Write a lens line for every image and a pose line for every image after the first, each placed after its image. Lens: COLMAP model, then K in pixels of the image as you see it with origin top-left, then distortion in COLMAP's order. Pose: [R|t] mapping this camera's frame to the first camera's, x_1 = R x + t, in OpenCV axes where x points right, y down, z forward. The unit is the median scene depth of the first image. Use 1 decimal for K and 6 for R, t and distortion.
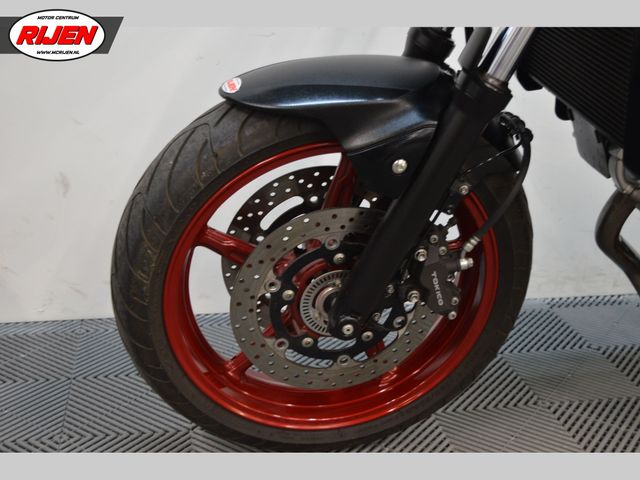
lens RADIAL K [[857.6, 0, 320.1], [0, 857.6, 216.2], [0, 0, 1]] dist [0.003248, 0.003880]
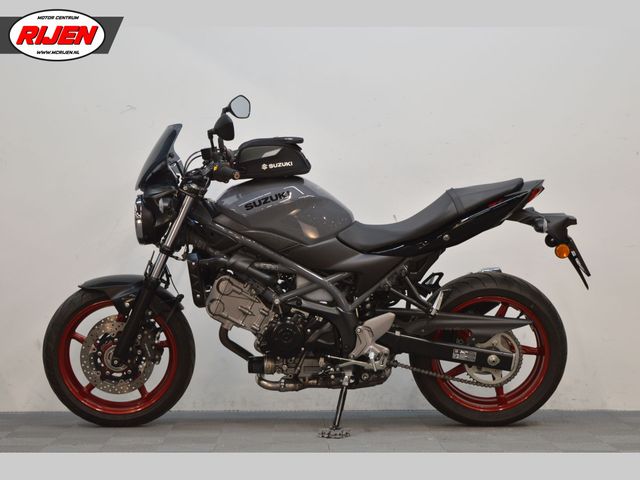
lens RADIAL K [[1532.5, 0, 320.0], [0, 1532.5, 240.0], [0, 0, 1]] dist [0.042631, 0.046905]
pose [[0.985819, -0.031303, -0.164867, 1.587985], [-0.019091, 0.955150, -0.295505, 1.259659], [0.166723, 0.294462, 0.941008, -3.948358]]
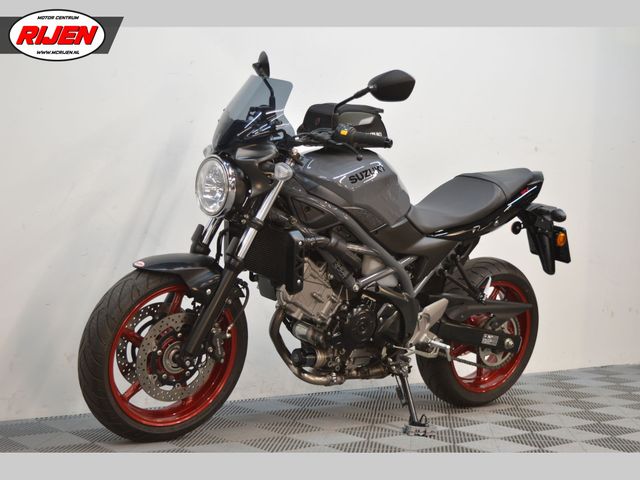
lens RADIAL K [[1000.9, 0, 320.0], [0, 1000.9, 240.0], [0, 0, 1]] dist [-0.016070, -0.010708]
pose [[0.884083, -0.001015, 0.467329, -0.921150], [0.124898, 0.964136, -0.234186, 0.487368], [-0.450331, 0.265408, 0.852503, -1.603904]]
